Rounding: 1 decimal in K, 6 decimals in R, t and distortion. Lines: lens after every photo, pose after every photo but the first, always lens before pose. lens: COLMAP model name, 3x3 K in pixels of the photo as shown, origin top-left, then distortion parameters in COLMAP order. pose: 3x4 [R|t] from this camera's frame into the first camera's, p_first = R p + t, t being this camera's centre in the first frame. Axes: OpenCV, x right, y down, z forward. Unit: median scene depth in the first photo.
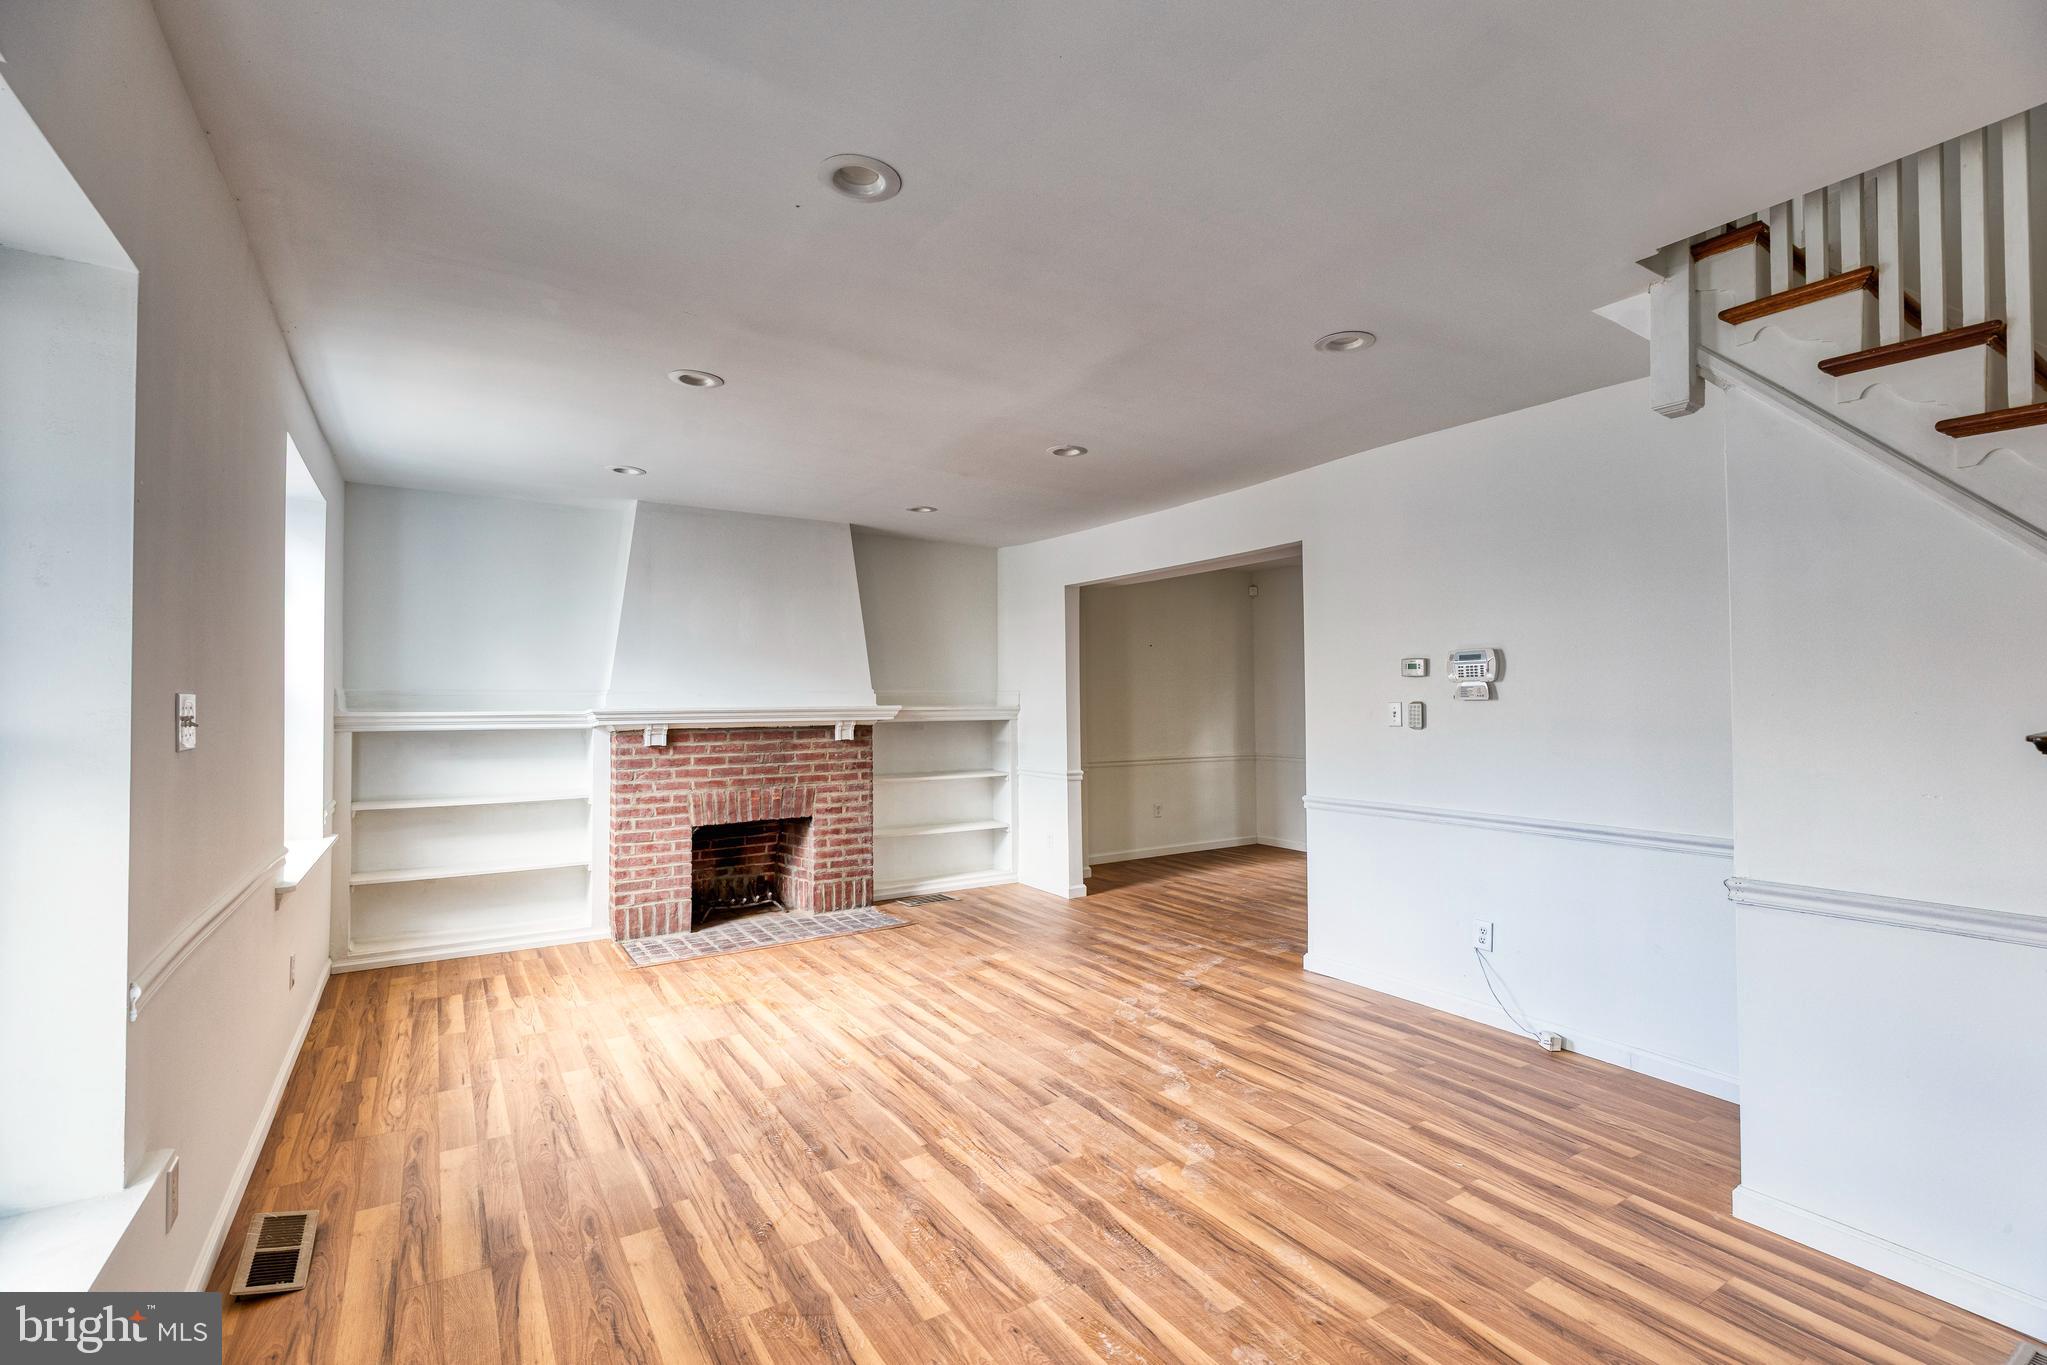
lens RADIAL K [[883.6, 0, 1020.0], [0, 883.6, 687.5], [0, 0, 1]] dist [0.001502, 0.000103]
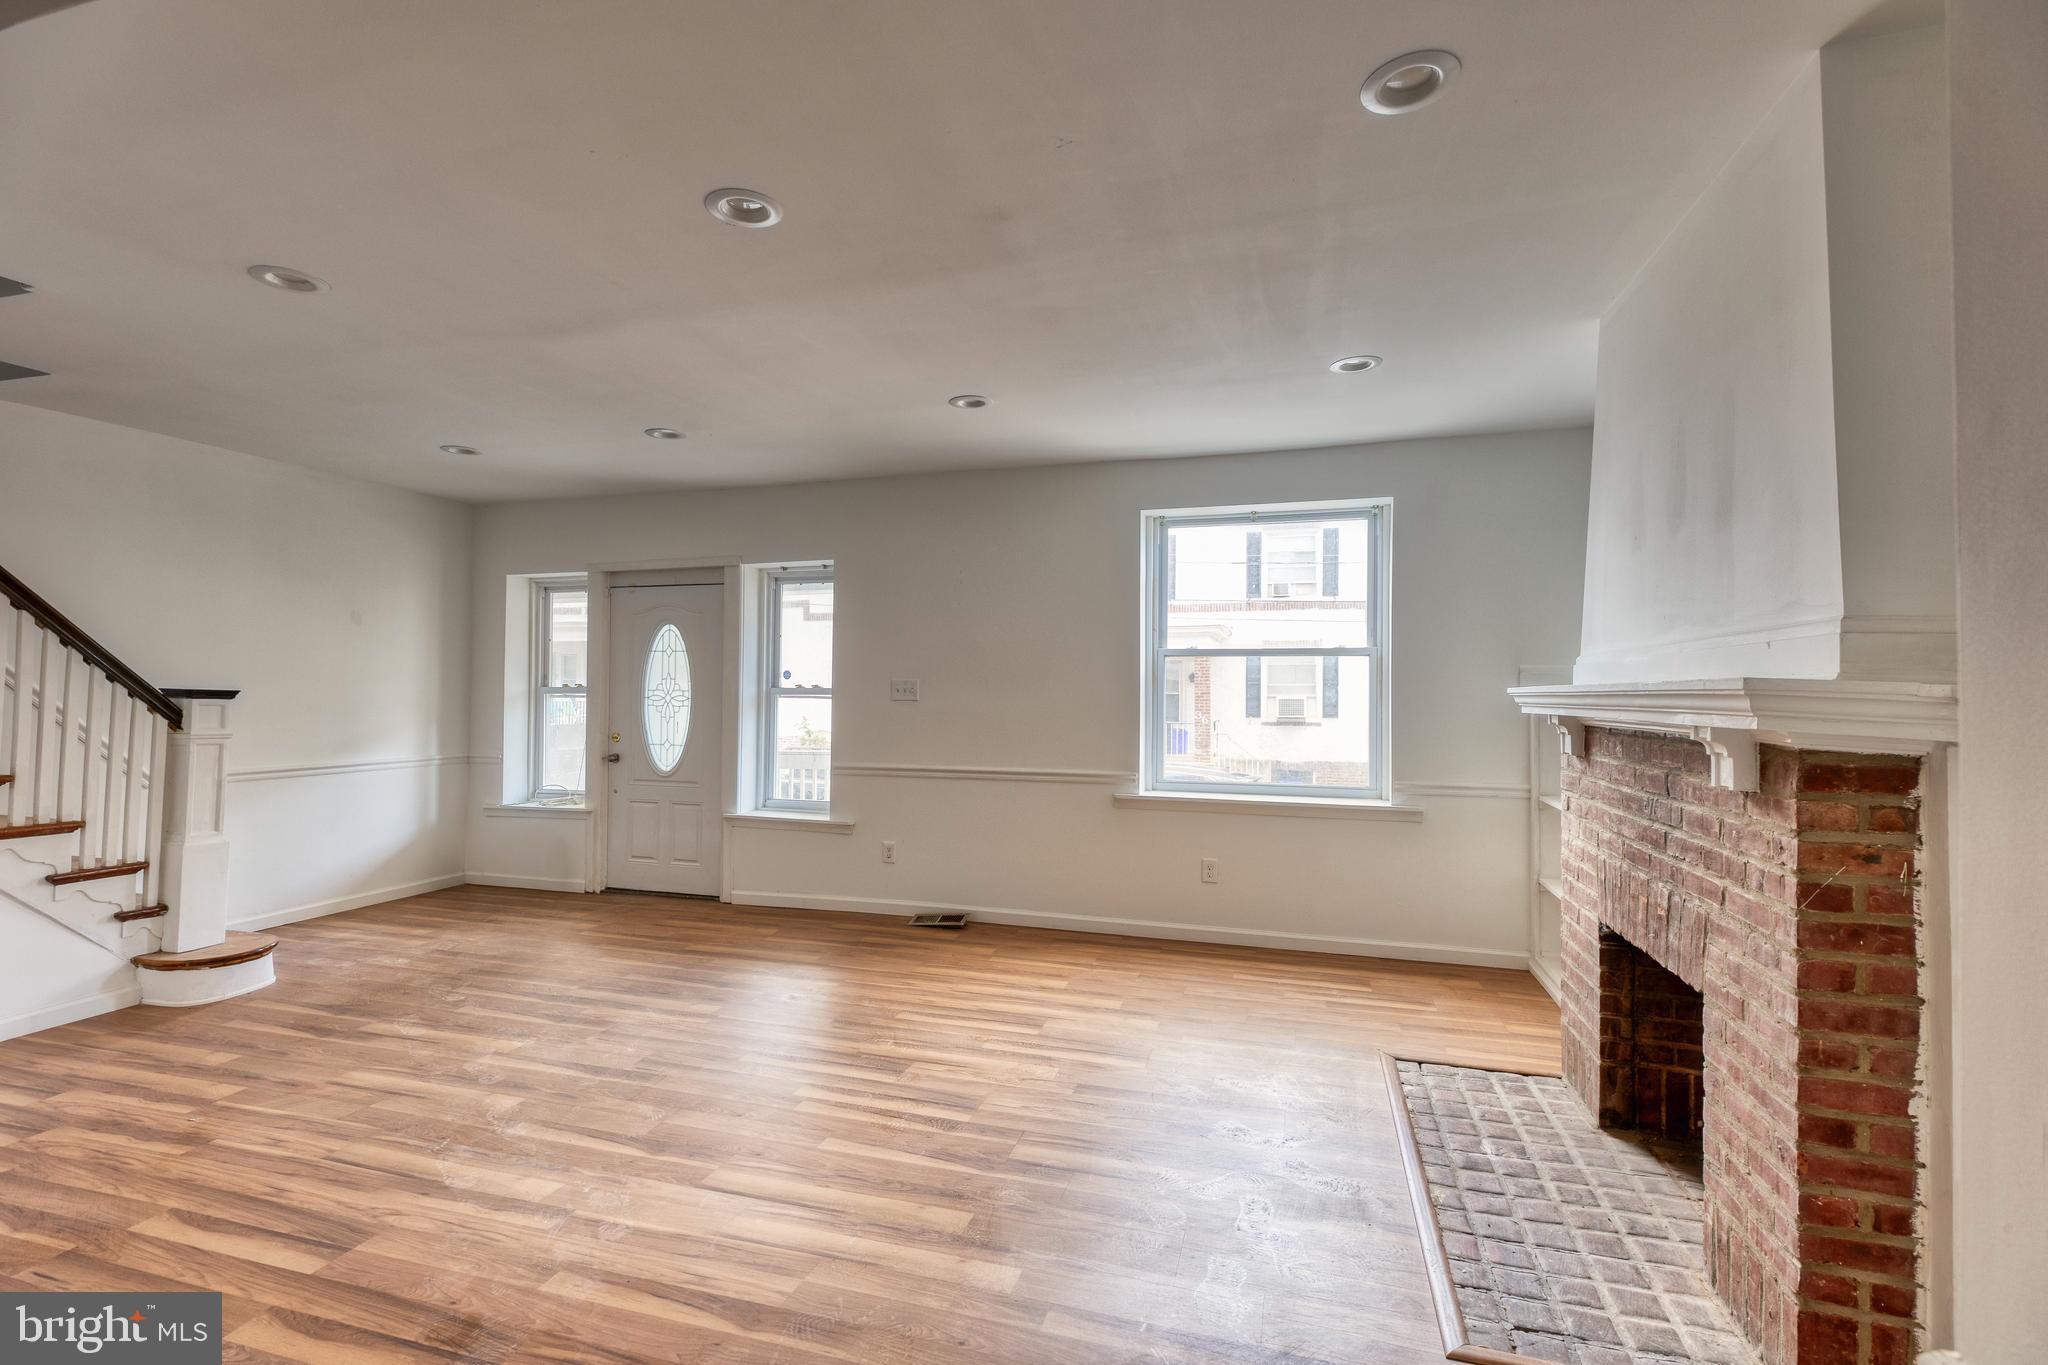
lens RADIAL K [[917.6, 0, 1014.0], [0, 917.6, 676.9], [0, 0, 1]] dist [0.002571, -0.000030]
pose [[-0.760759, -0.010170, -0.648955, 0.383305], [0.011660, 0.999502, -0.029333, 0.052704], [0.648929, -0.029882, -0.760262, 2.009675]]
